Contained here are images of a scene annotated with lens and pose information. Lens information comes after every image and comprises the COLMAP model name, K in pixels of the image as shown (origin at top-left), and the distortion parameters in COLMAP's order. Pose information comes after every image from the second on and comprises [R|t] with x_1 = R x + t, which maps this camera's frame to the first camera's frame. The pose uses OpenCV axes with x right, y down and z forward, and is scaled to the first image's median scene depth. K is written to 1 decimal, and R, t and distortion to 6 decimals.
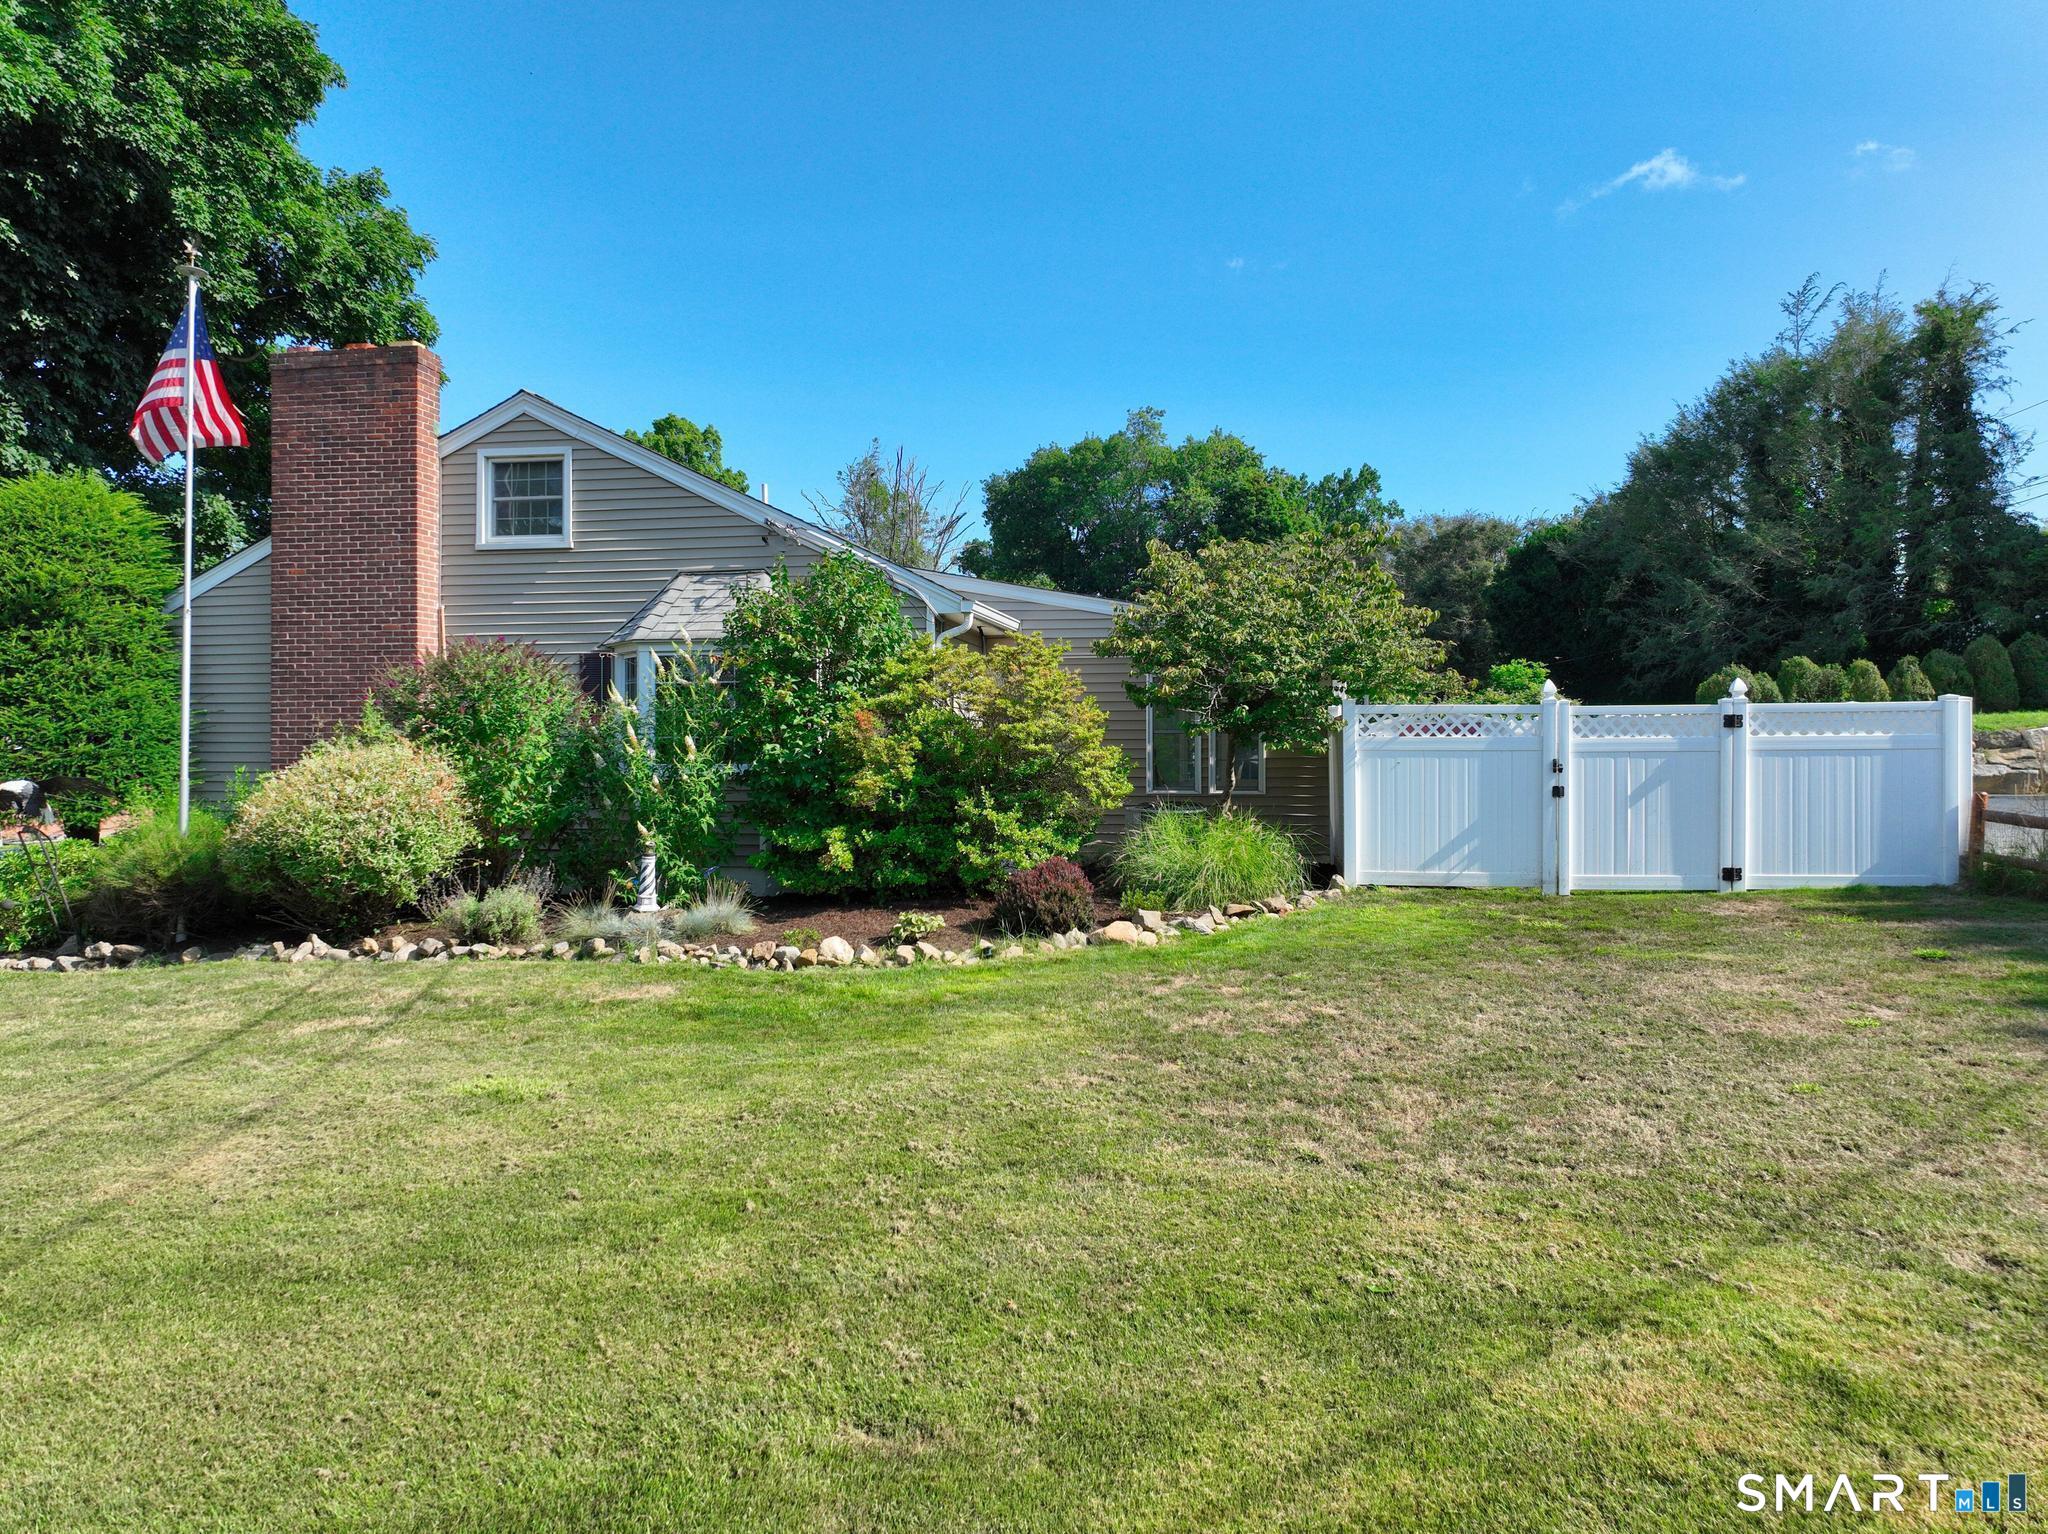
lens RADIAL K [[1443.6, 0, 1022.6], [0, 1443.6, 770.2], [0, 0, 1]] dist [0.038388, -0.000742]
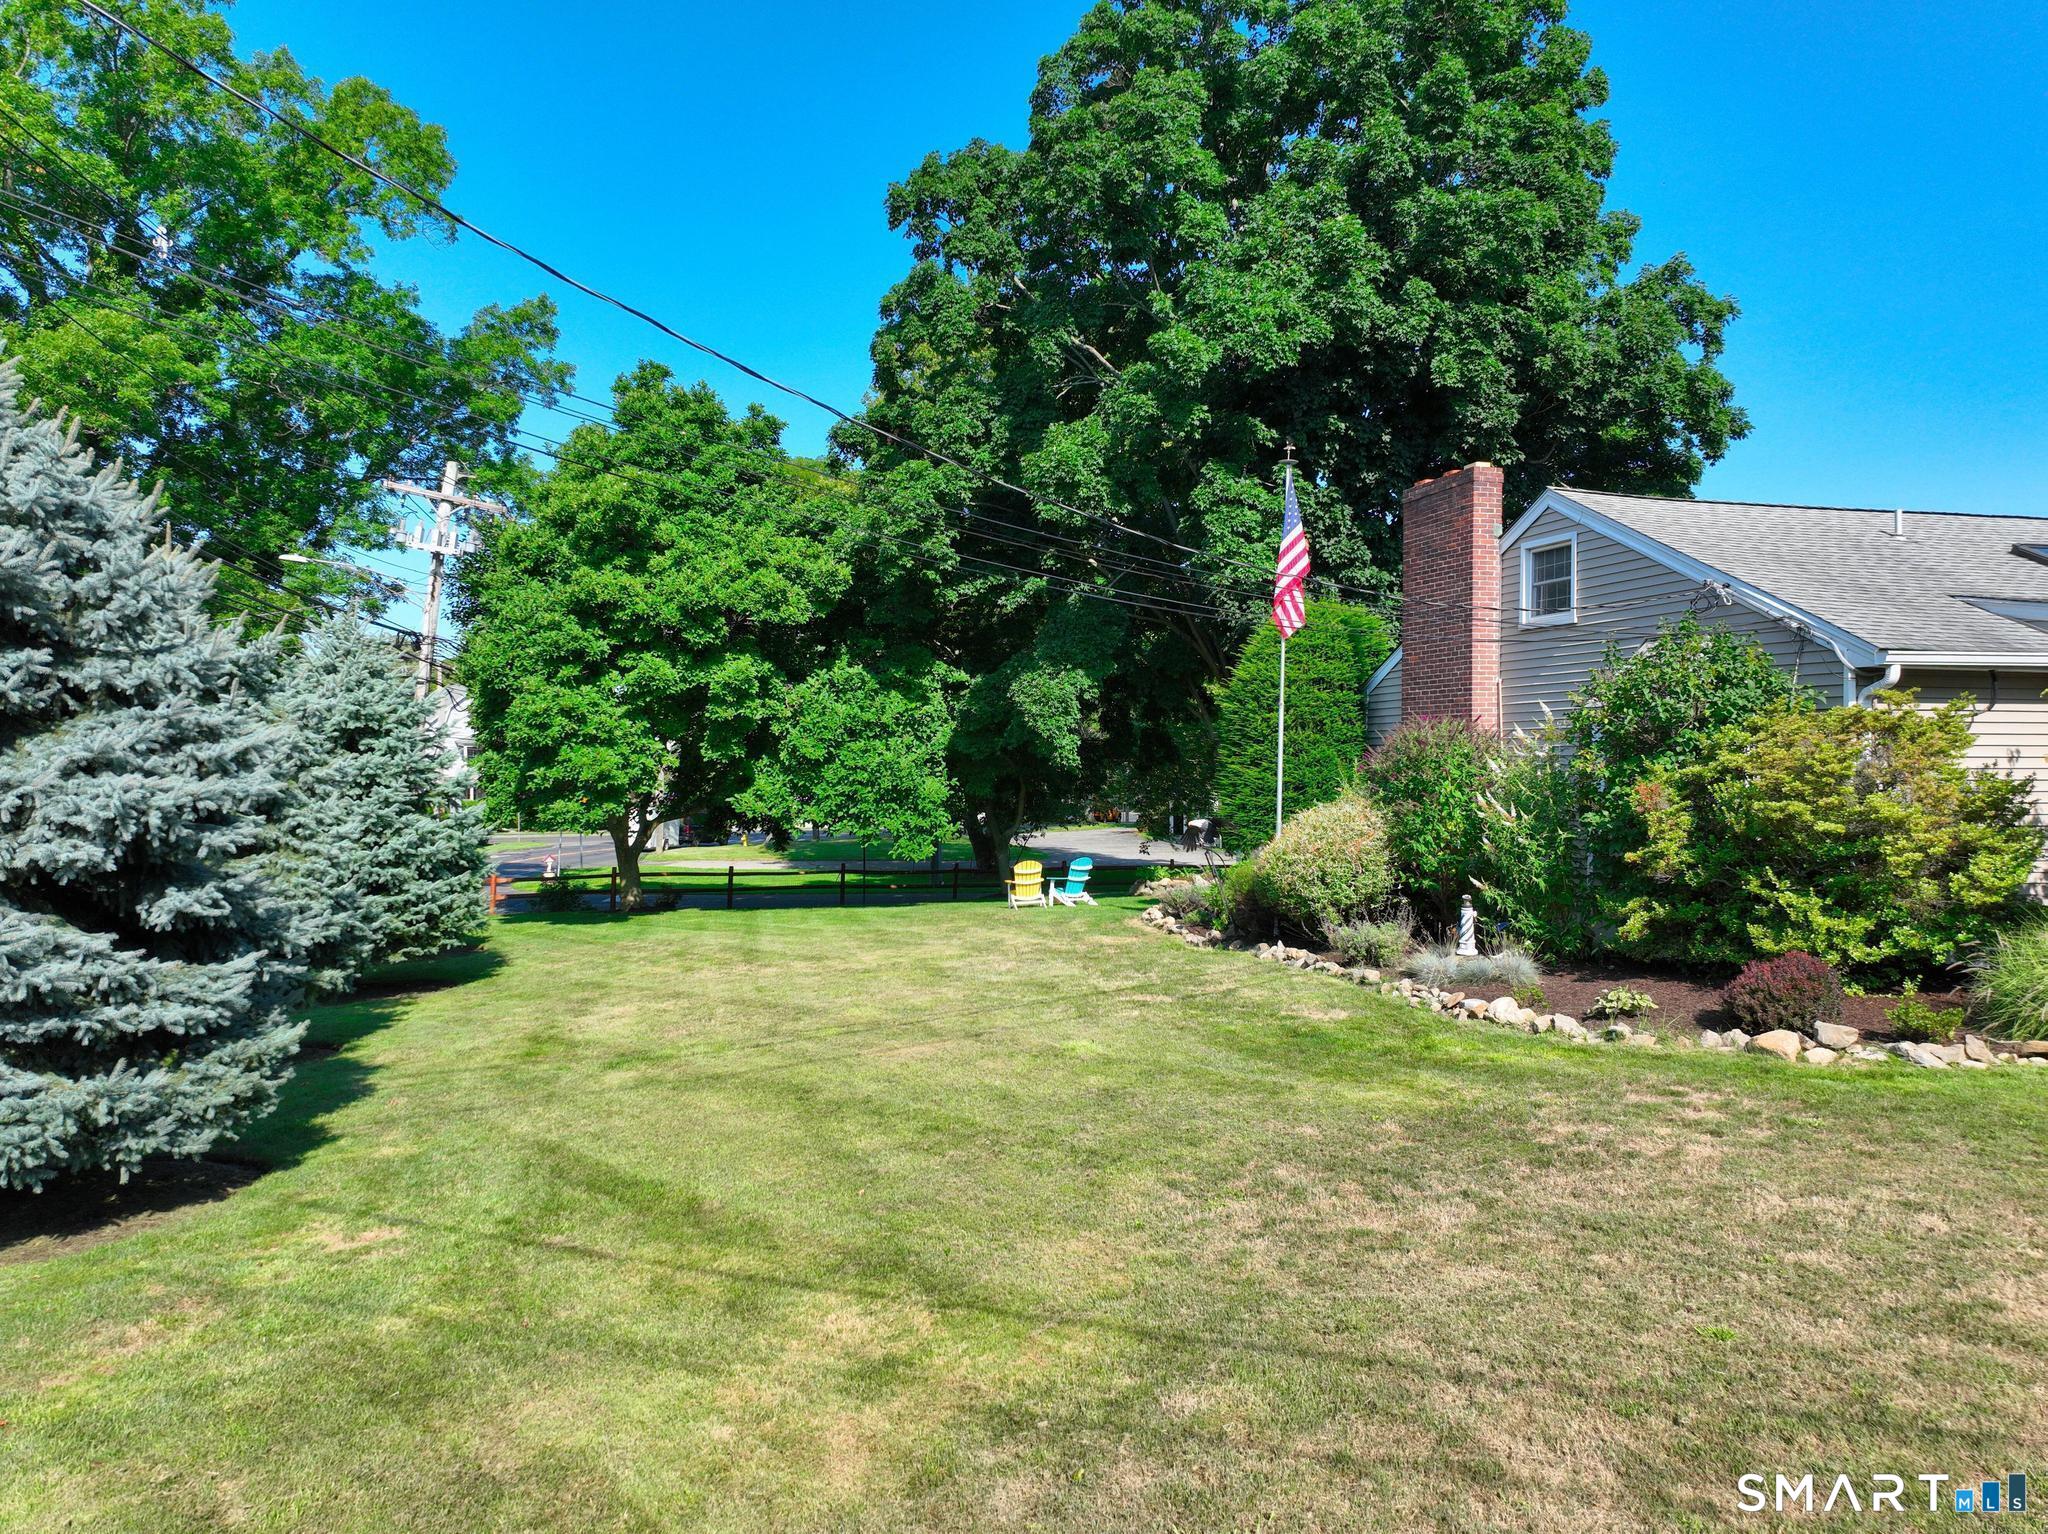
lens RADIAL K [[1443.6, 0, 1023.0], [0, 1443.6, 760.2], [0, 0, 1]] dist [0.038388, -0.000742]
pose [[0.450282, 0.002210, -0.892884, 0.479702], [-0.009359, 0.999954, -0.002244, -0.040925], [0.892837, 0.009367, 0.450282, 0.122110]]
